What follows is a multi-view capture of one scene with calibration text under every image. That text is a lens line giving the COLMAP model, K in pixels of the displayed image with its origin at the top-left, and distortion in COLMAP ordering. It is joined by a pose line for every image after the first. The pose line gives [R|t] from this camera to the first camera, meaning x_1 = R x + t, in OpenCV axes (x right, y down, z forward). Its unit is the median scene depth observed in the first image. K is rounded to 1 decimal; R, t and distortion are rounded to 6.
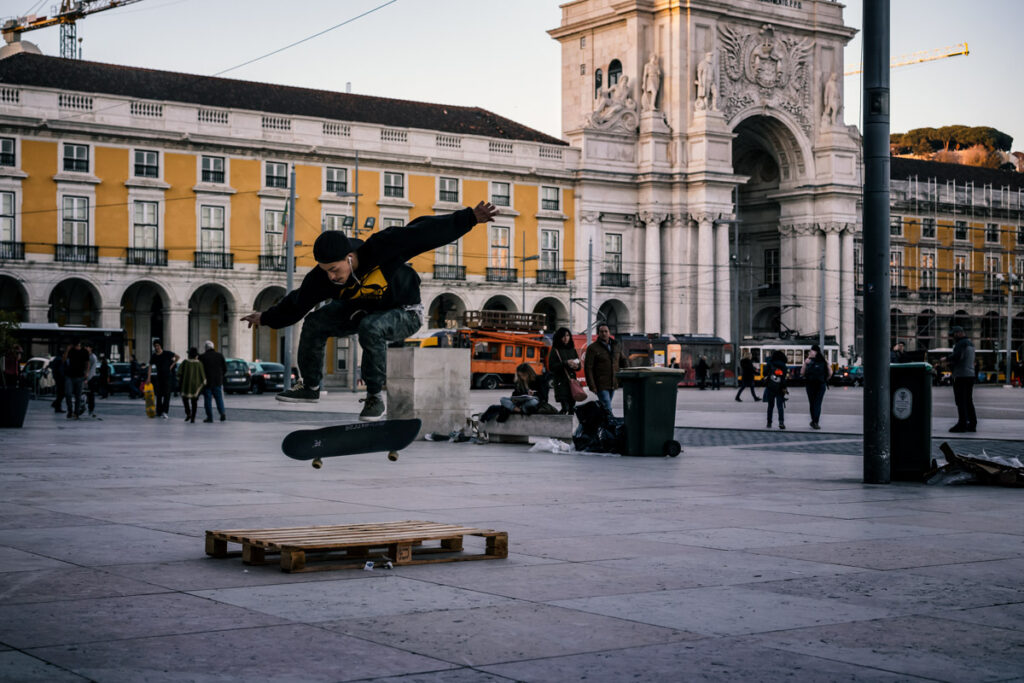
lens RADIAL K [[1613.1, 0, 512.0], [0, 1613.1, 341.5], [0, 0, 1]] dist [0.009061, 0.015220]
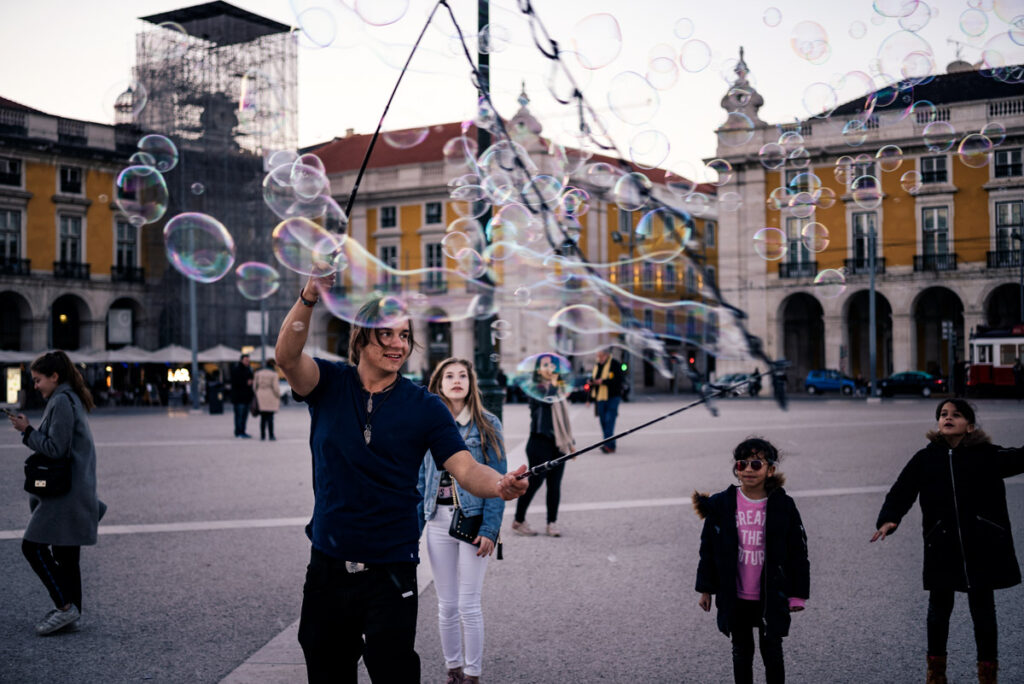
lens RADIAL K [[1613.1, 0, 512.0], [0, 1613.1, 342.0], [0, 0, 1]] dist [0.009061, 0.015220]
pose [[0.314412, -0.032093, -0.948744, 0.637607], [0.027169, 0.999323, -0.024801, 0.014779], [0.948898, -0.017979, 0.315071, 0.428918]]
